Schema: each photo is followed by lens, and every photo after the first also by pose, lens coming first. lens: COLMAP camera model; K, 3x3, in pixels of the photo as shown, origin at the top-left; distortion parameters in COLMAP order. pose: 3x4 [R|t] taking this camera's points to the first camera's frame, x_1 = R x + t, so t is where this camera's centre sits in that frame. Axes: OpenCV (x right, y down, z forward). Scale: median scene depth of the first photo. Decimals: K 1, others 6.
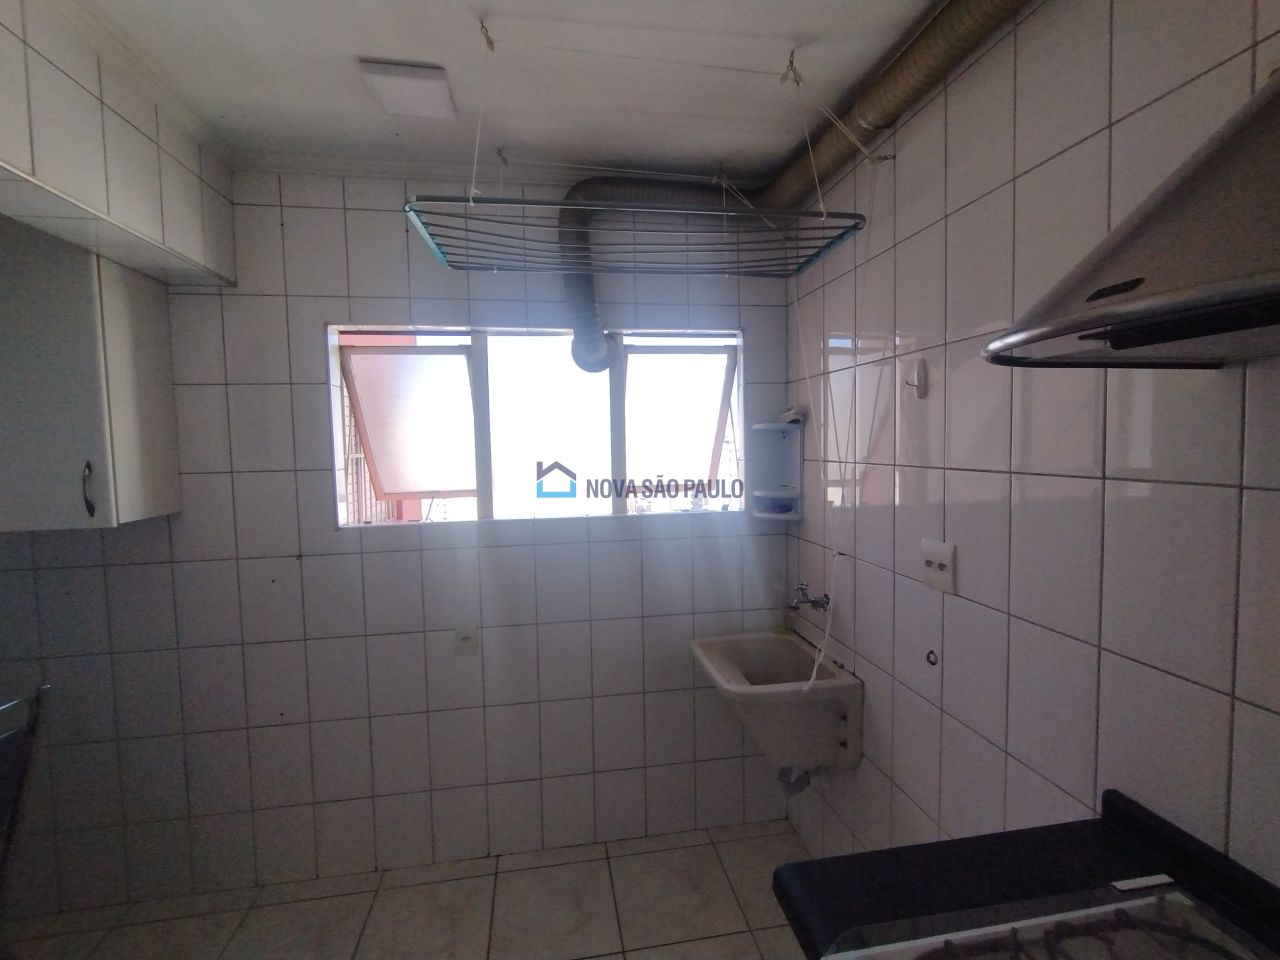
lens RADIAL K [[584.6, 0, 635.5], [0, 584.6, 474.5], [0, 0, 1]] dist [-0.000667, -0.001083]
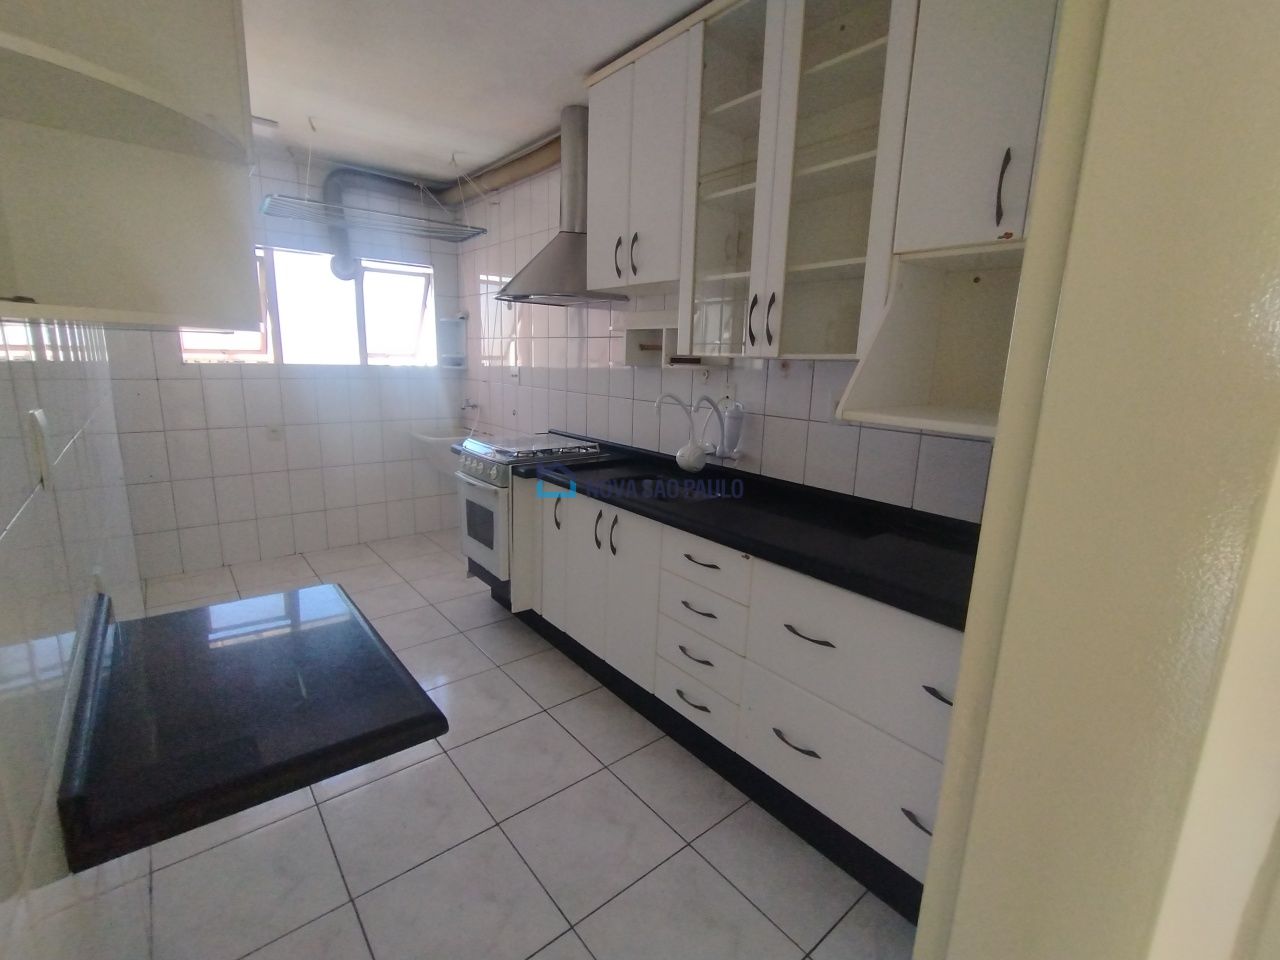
lens RADIAL K [[584.6, 0, 635.5], [0, 584.6, 474.5], [0, 0, 1]] dist [-0.000667, -0.001083]
pose [[0.871171, -0.055122, 0.487876, -0.203543], [-0.017692, 0.989508, 0.143390, 0.135044], [-0.490662, -0.133548, 0.861055, -1.025473]]
